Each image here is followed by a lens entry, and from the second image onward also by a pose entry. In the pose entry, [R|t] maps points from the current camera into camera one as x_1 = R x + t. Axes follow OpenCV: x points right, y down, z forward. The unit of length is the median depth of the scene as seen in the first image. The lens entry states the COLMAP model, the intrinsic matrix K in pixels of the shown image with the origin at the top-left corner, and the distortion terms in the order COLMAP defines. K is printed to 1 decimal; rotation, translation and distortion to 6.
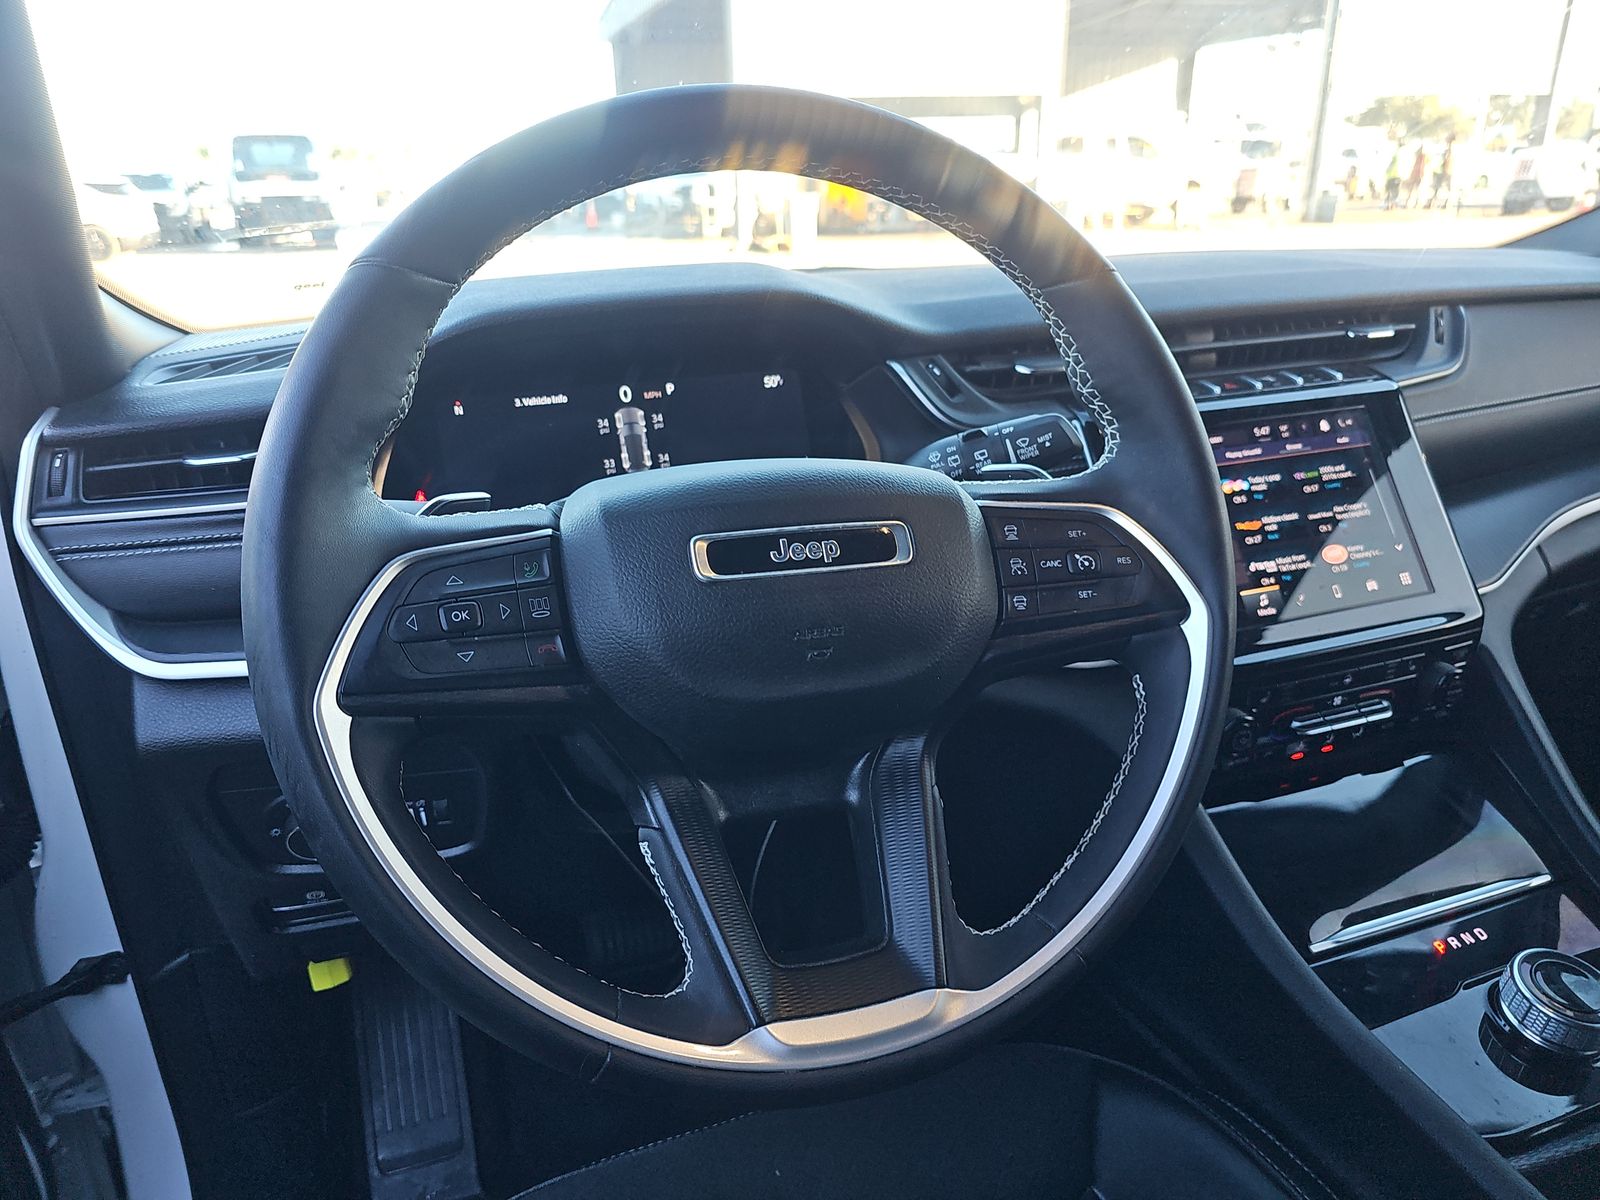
lens RADIAL K [[1045.3, 0, 797.0], [0, 1045.3, 600.2], [0, 0, 1]] dist [0.026944, -0.028793]
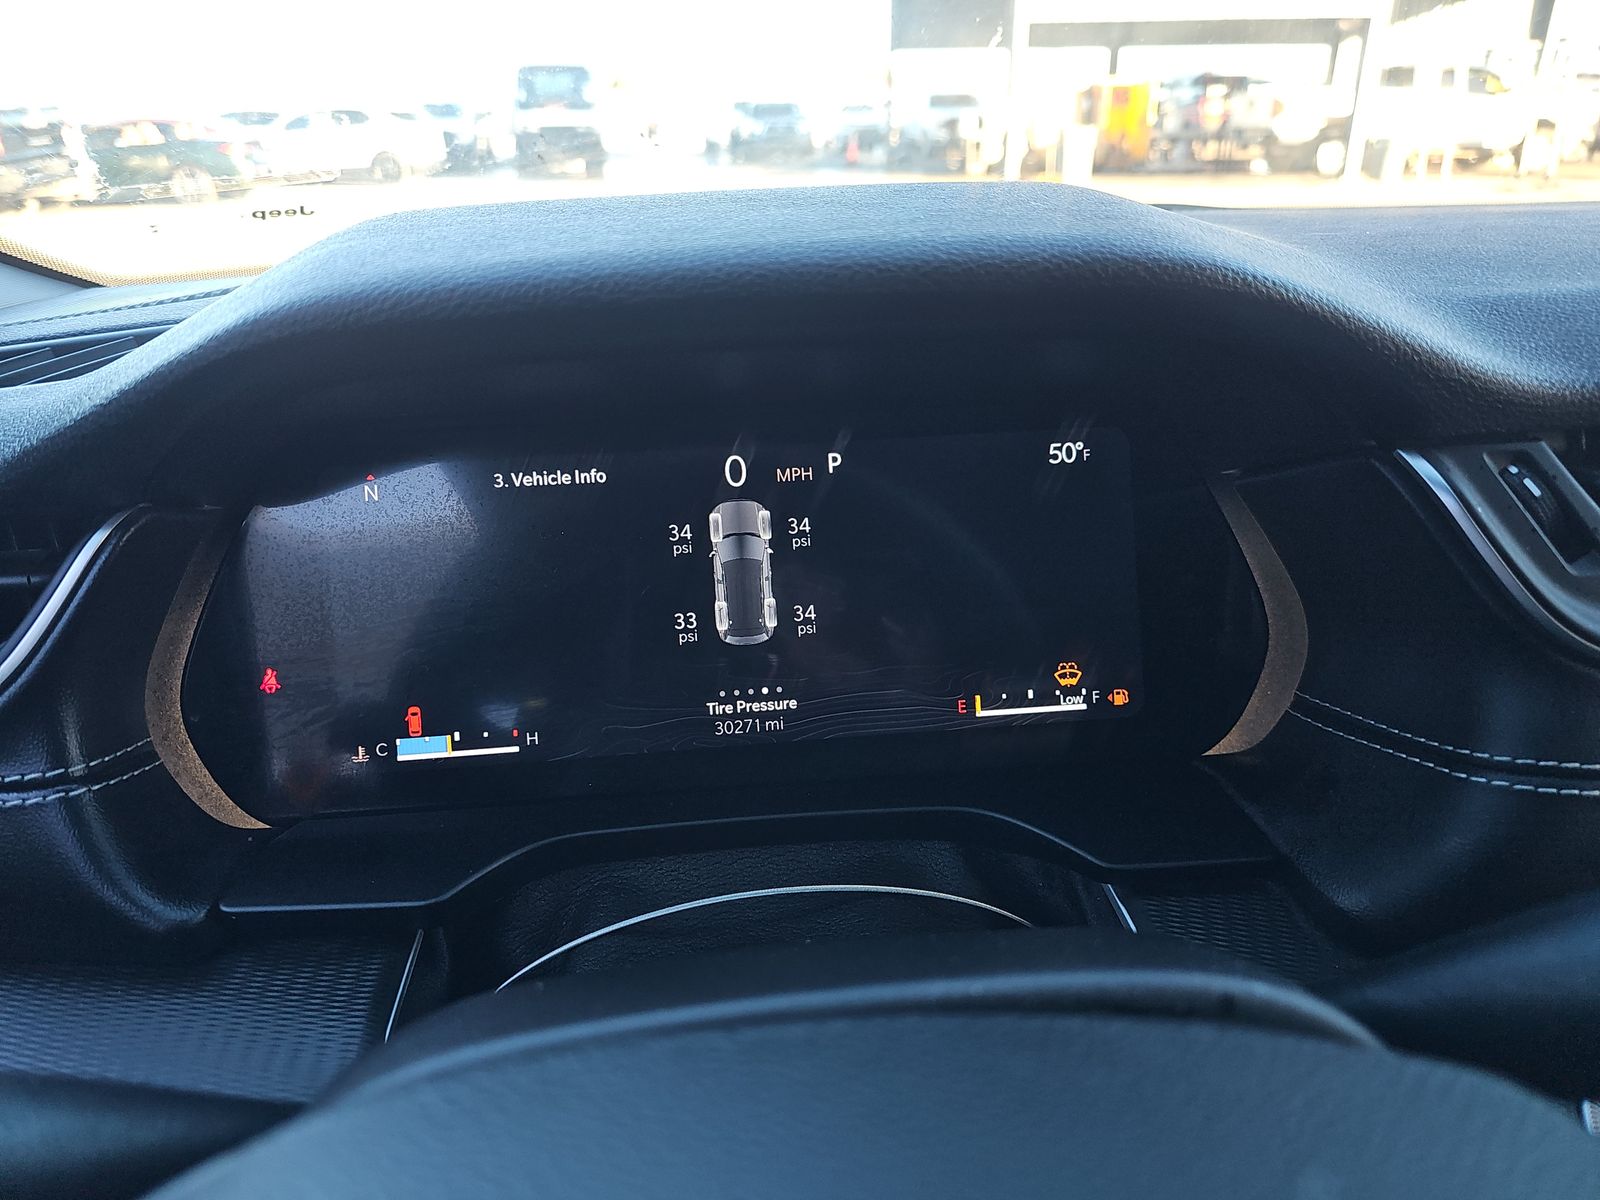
lens RADIAL K [[1045.3, 0, 797.1], [0, 1045.3, 599.8], [0, 0, 1]] dist [0.026944, -0.028793]
pose [[0.972795, 0.104363, -0.206829, -0.007073], [-0.093535, 0.993716, 0.061482, -0.032834], [0.211946, -0.040464, 0.976443, 0.106600]]
